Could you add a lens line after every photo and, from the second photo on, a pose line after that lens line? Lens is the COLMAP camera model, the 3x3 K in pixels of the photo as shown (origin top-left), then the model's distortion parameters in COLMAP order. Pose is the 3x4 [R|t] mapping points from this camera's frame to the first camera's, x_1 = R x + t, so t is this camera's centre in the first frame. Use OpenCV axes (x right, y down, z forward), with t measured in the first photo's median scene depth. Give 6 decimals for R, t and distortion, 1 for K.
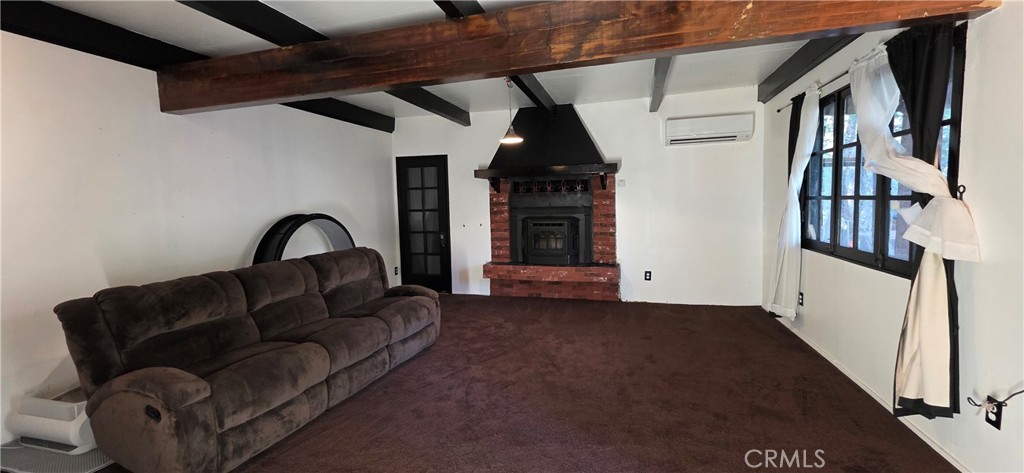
lens RADIAL K [[406.2, 0, 512.0], [0, 406.2, 236.5], [0, 0, 1]] dist [0.001183, 0.000050]
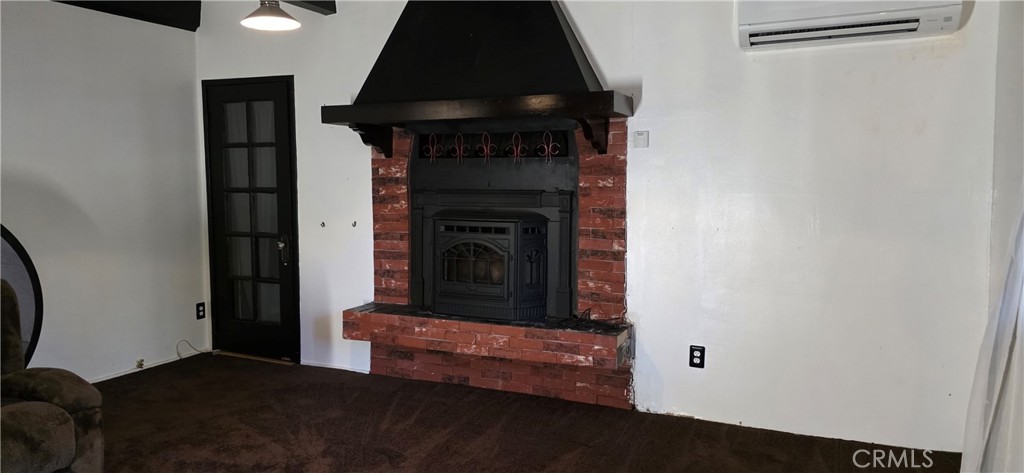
lens RADIAL K [[682.1, 0, 511.8], [0, 682.1, 230.9], [0, 0, 1]] dist [0.051505, -0.002200]
pose [[0.989649, 0.032144, -0.139864, 0.229437], [-0.032354, 0.999476, 0.000776, -0.028630], [0.139816, 0.003757, 0.990170, 0.247606]]
